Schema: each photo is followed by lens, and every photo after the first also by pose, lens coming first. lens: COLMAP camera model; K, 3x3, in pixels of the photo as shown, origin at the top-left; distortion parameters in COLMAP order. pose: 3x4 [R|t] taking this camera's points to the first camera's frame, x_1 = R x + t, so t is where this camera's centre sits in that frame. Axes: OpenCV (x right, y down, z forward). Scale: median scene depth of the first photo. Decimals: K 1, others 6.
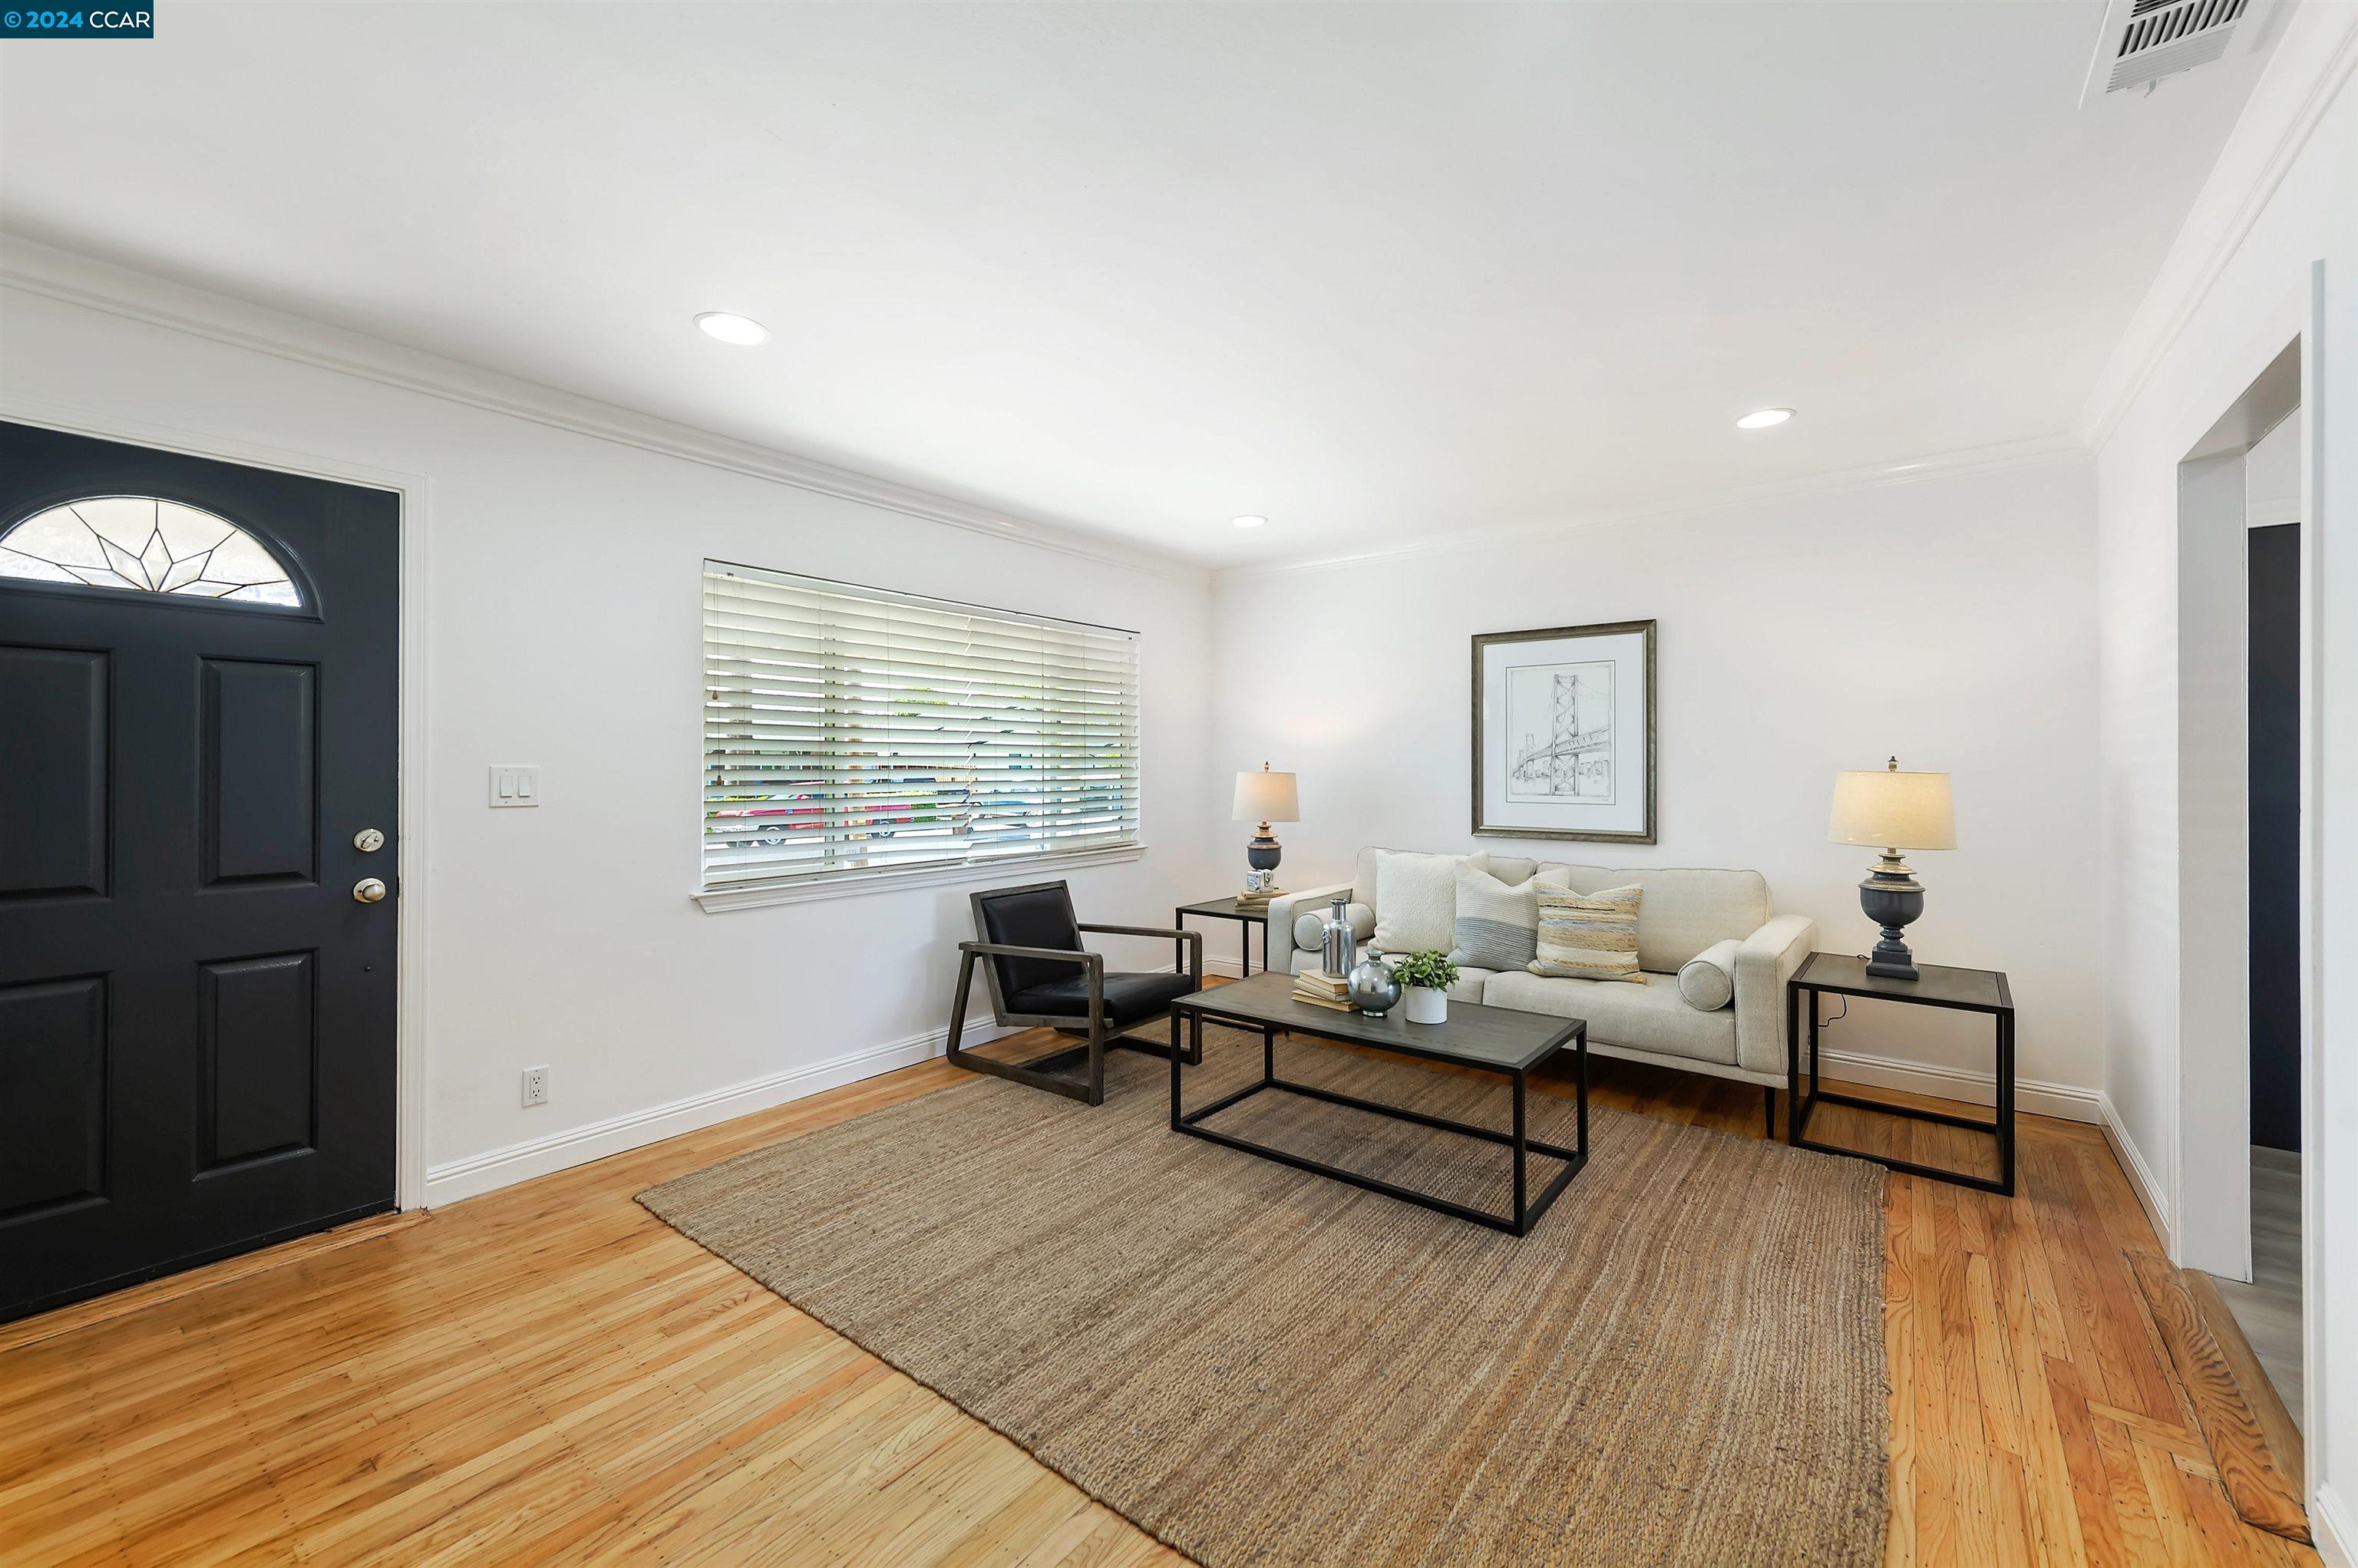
lens RADIAL K [[924.1, 0, 1194.0], [0, 924.1, 767.8], [0, 0, 1]] dist [0.011611, -0.000957]
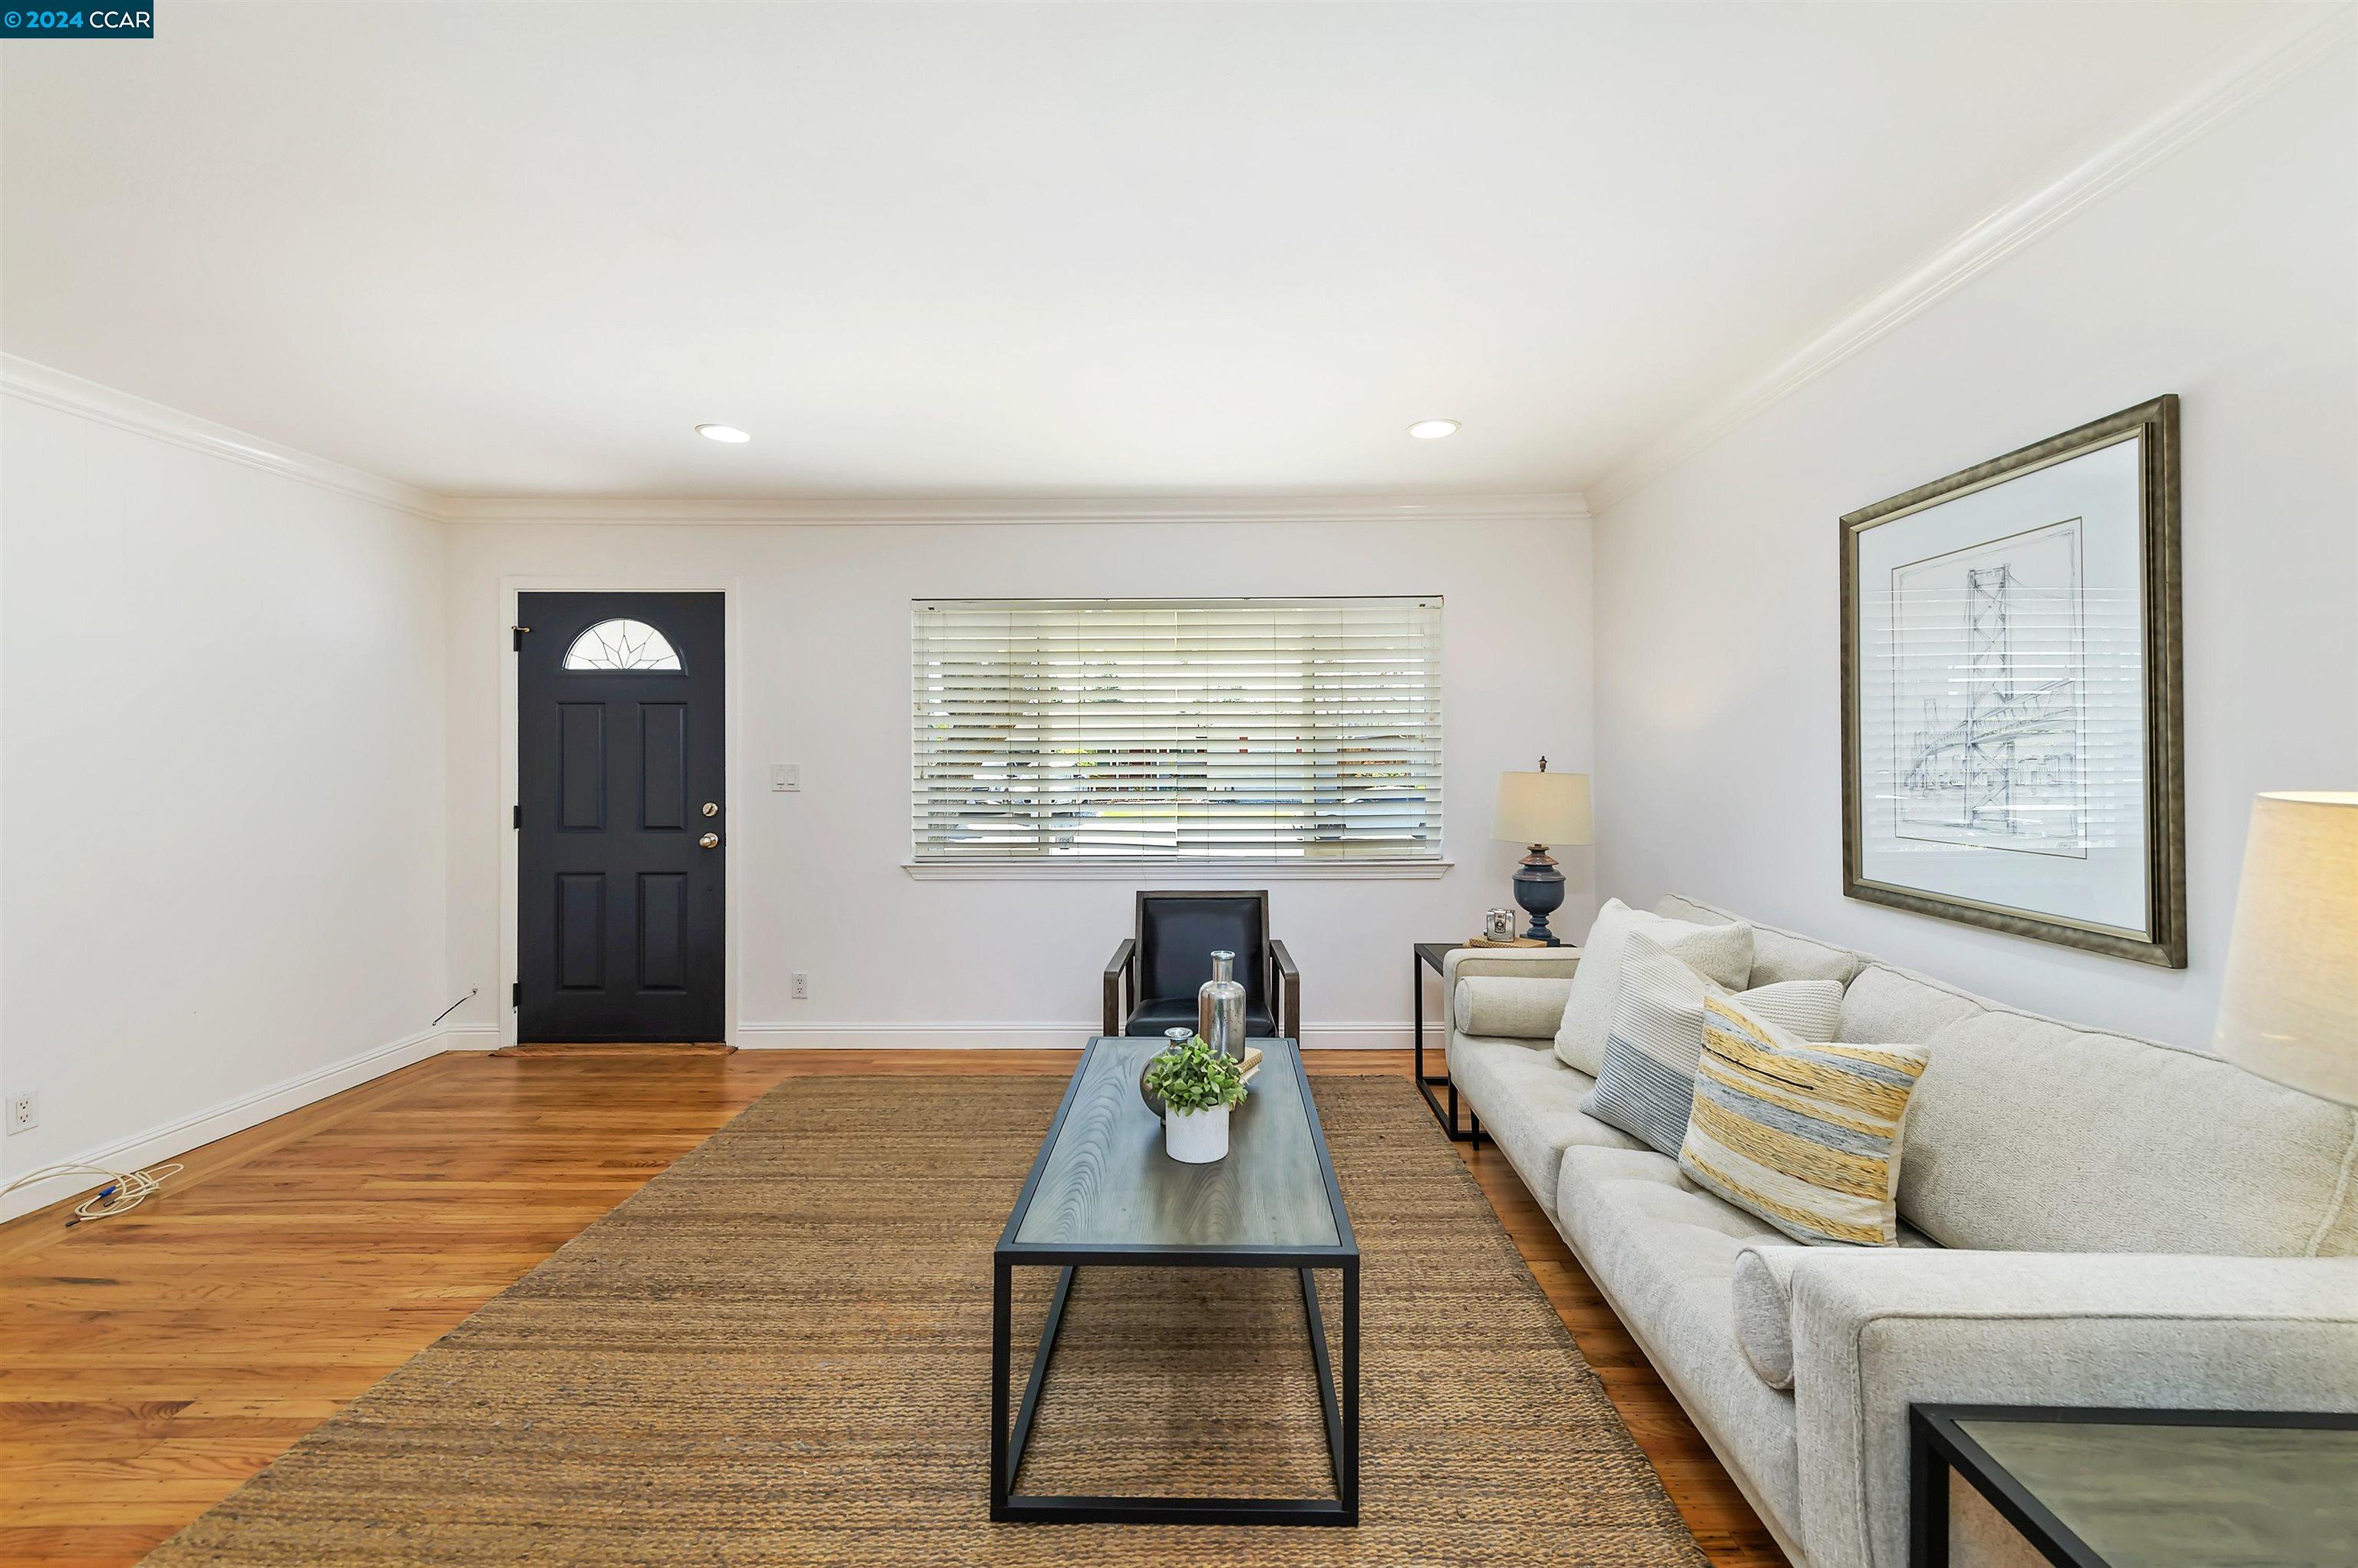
lens RADIAL K [[924.1, 0, 1218.9], [0, 924.1, 757.3], [0, 0, 1]] dist [0.011611, -0.000957]
pose [[0.606834, -0.001315, -0.794828, 0.722184], [0.000423, 0.999999, -0.001331, -0.007752], [0.794828, 0.000472, 0.606834, 0.562543]]
